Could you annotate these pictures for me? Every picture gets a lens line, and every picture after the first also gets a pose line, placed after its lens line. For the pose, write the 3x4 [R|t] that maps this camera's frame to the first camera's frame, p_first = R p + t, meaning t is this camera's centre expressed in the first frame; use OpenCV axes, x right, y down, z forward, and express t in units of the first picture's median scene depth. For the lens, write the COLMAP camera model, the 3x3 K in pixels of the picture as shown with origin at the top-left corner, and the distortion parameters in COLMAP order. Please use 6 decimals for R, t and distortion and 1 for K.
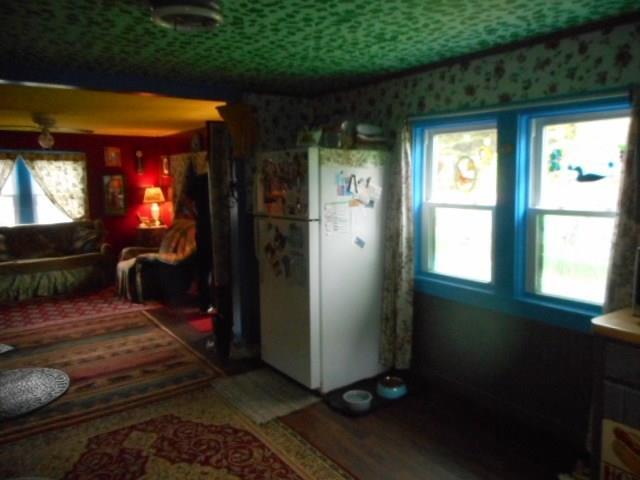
lens RADIAL K [[467.9, 0, 320.0], [0, 467.9, 240.0], [0, 0, 1]] dist [0.001247, -0.001643]
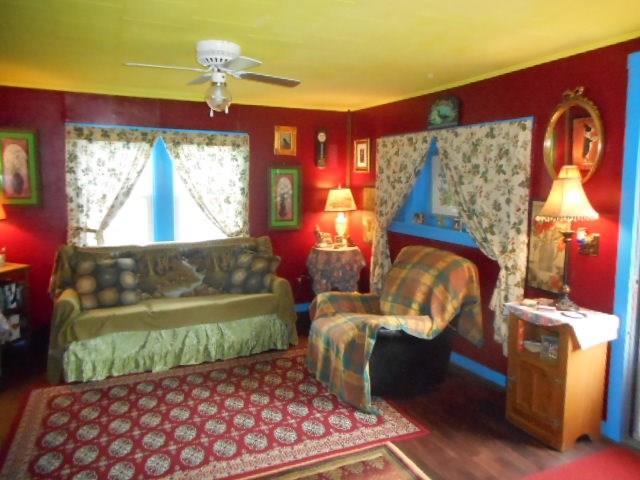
lens RADIAL K [[467.9, 0, 320.0], [0, 467.9, 240.0], [0, 0, 1]] dist [0.001247, -0.001643]
pose [[0.978324, 0.039921, -0.203197, -0.271109], [-0.040225, 0.999187, 0.002634, -0.044415], [0.203137, 0.005597, 0.979134, 0.387393]]
